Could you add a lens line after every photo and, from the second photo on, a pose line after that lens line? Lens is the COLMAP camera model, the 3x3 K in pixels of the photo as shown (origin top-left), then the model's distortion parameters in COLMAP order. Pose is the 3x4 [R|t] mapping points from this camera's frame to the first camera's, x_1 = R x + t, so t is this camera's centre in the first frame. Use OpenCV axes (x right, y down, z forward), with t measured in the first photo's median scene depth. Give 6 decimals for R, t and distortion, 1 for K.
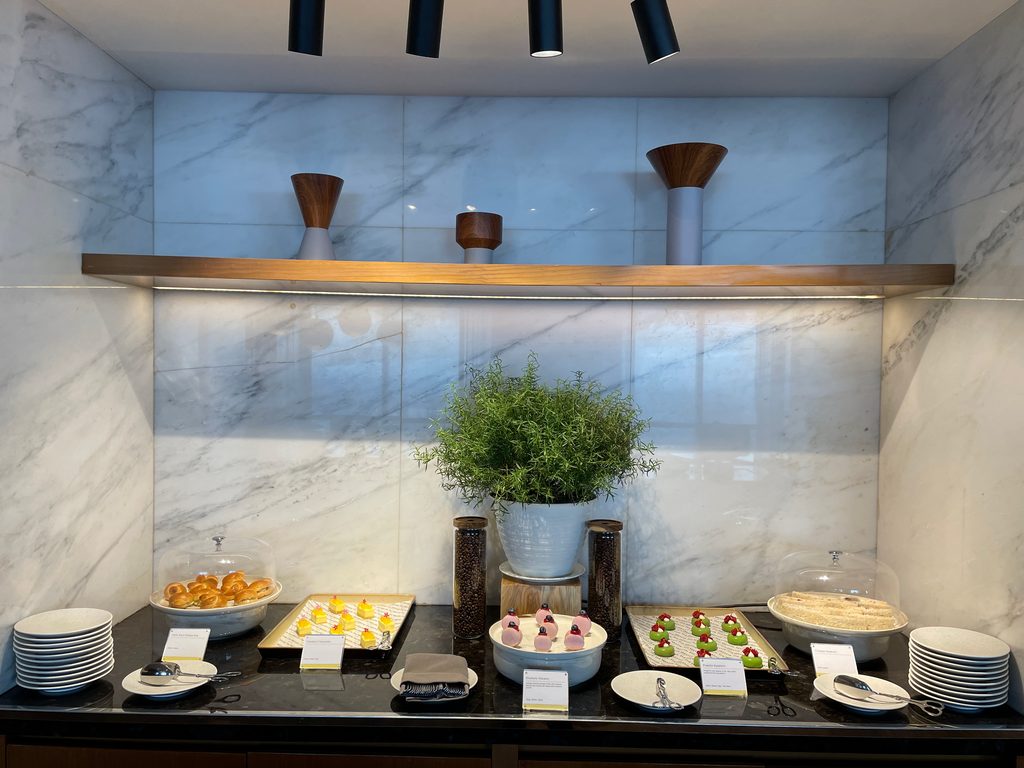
lens RADIAL K [[771.3, 0, 505.1], [0, 771.3, 391.7], [0, 0, 1]] dist [0.058553, -0.070151]
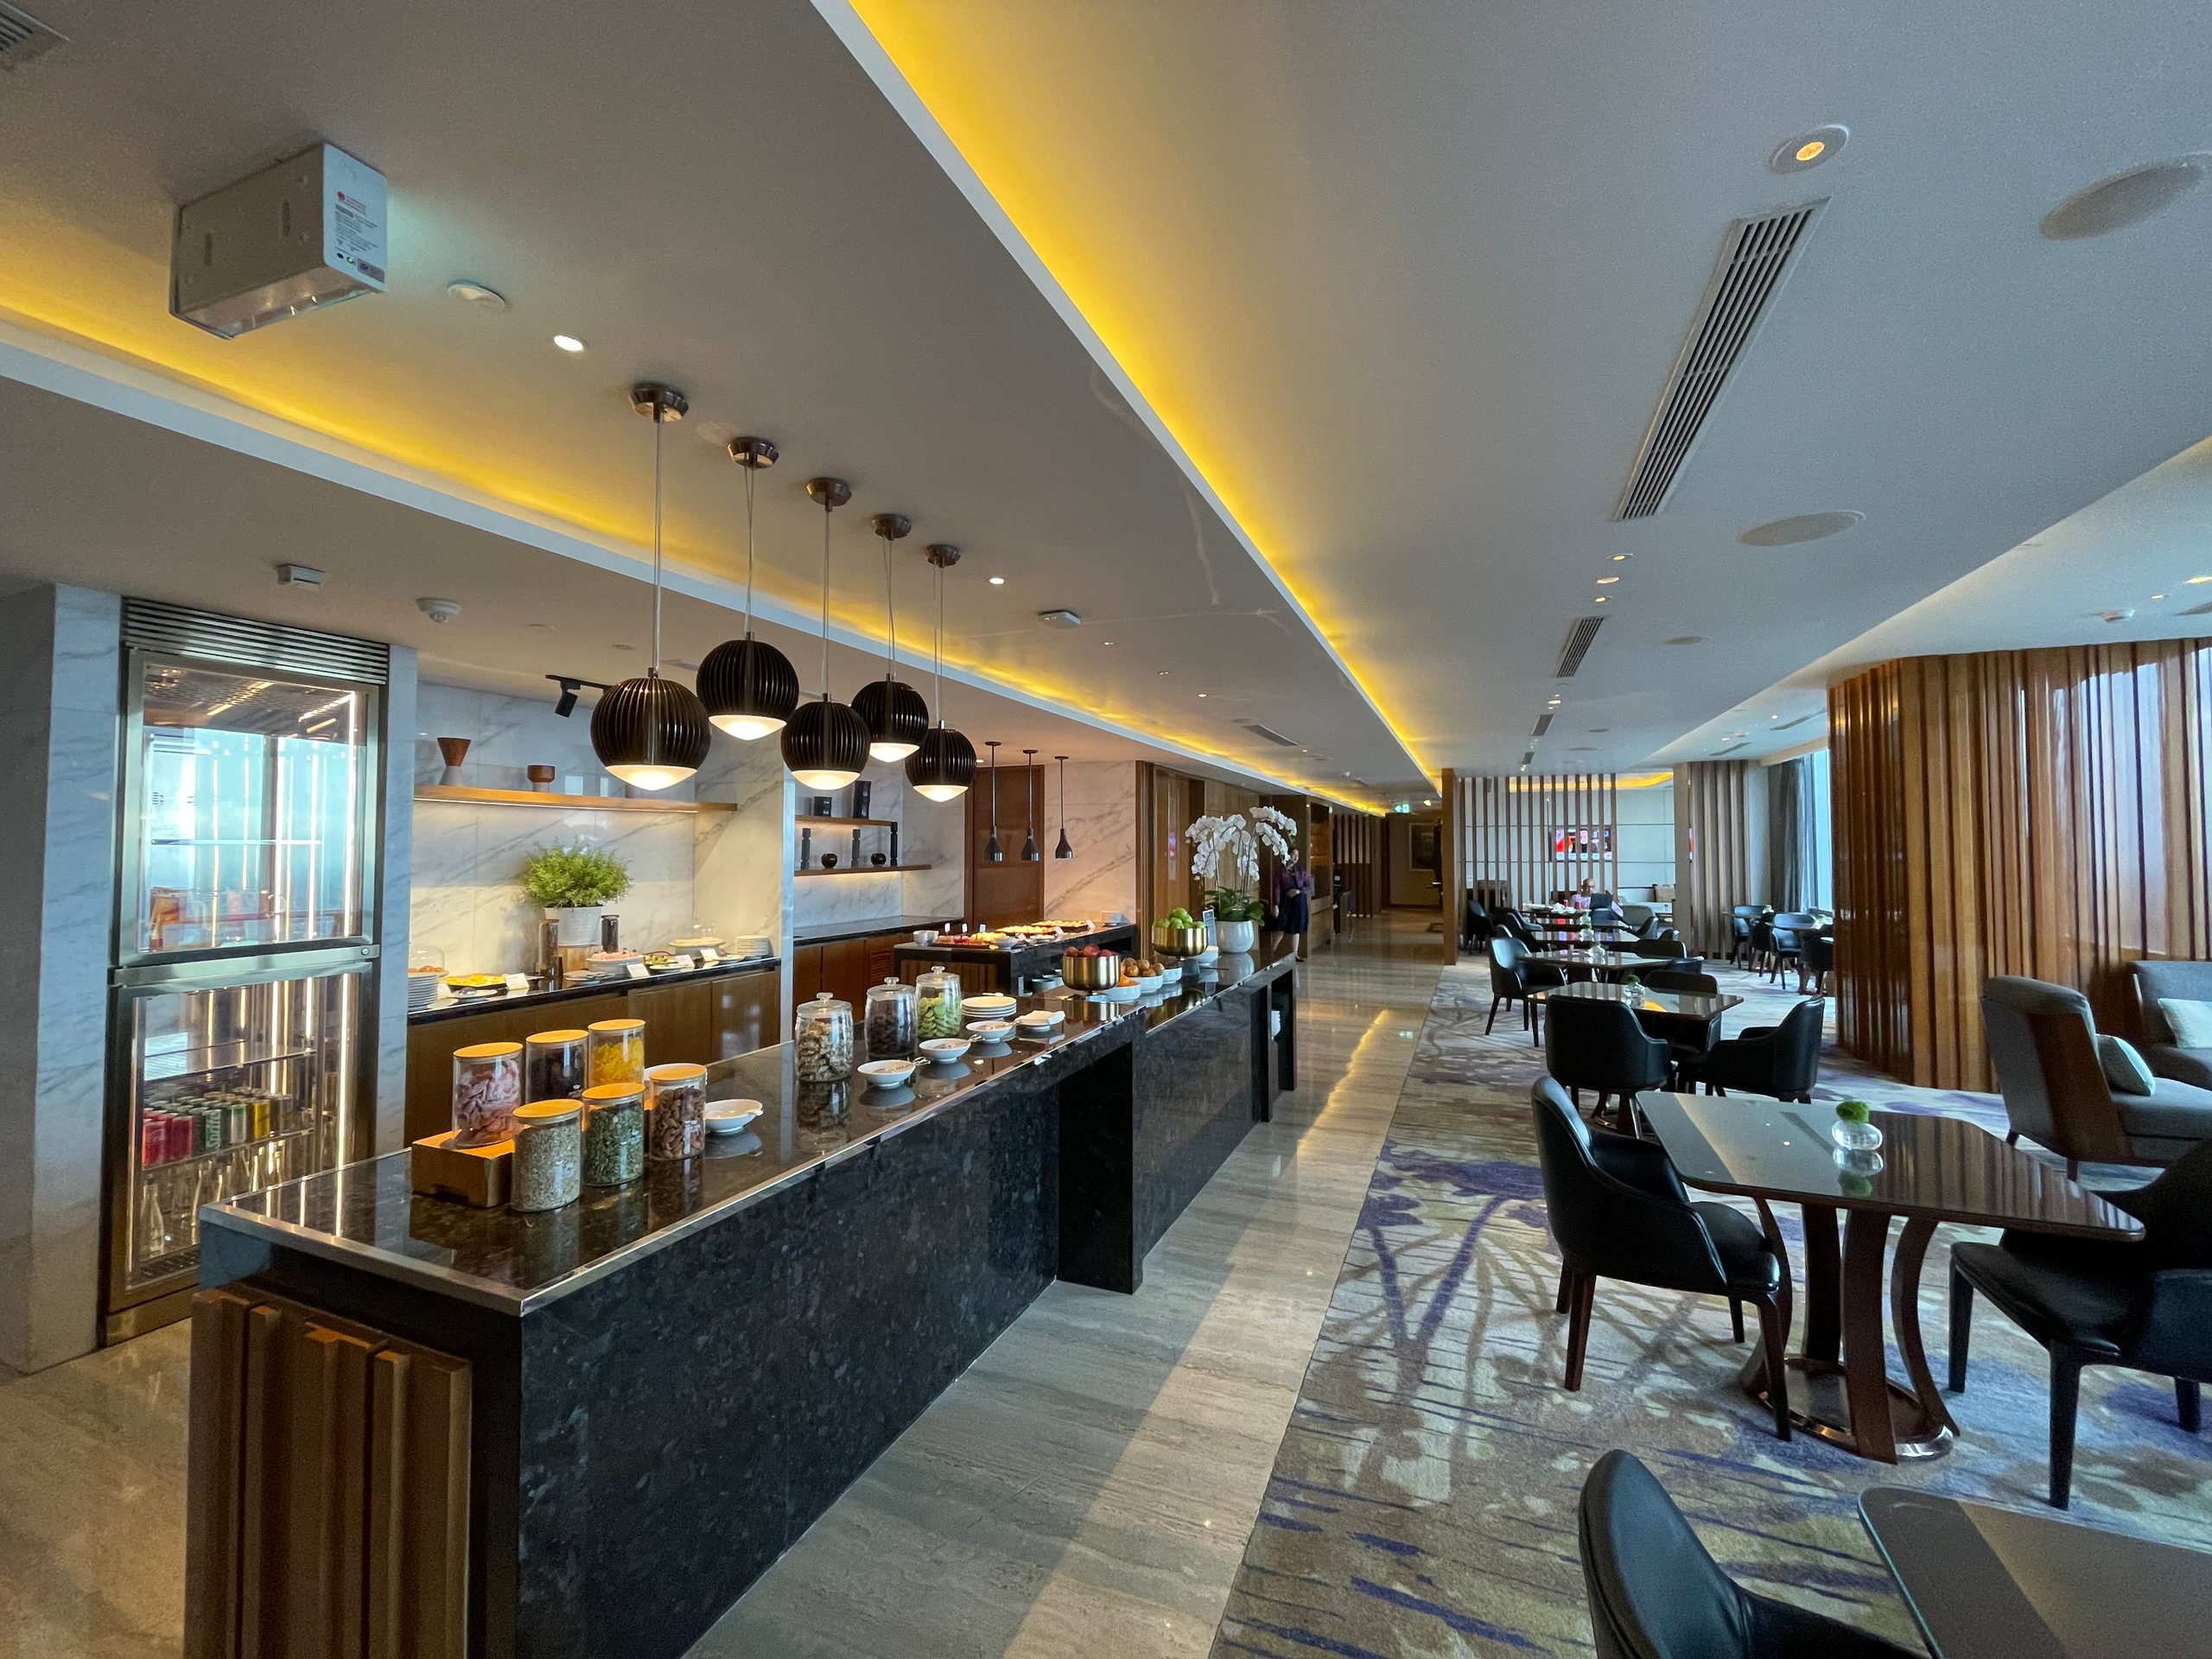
lens RADIAL K [[906.8, 0, 1105.1], [0, 906.8, 826.4], [0, 0, 1]] dist [-0.000743, 0.000056]
pose [[0.371567, 0.012722, 0.928319, -1.525322], [0.030005, 0.999219, -0.025703, 0.025606], [-0.927921, 0.037405, 0.370895, -1.090111]]
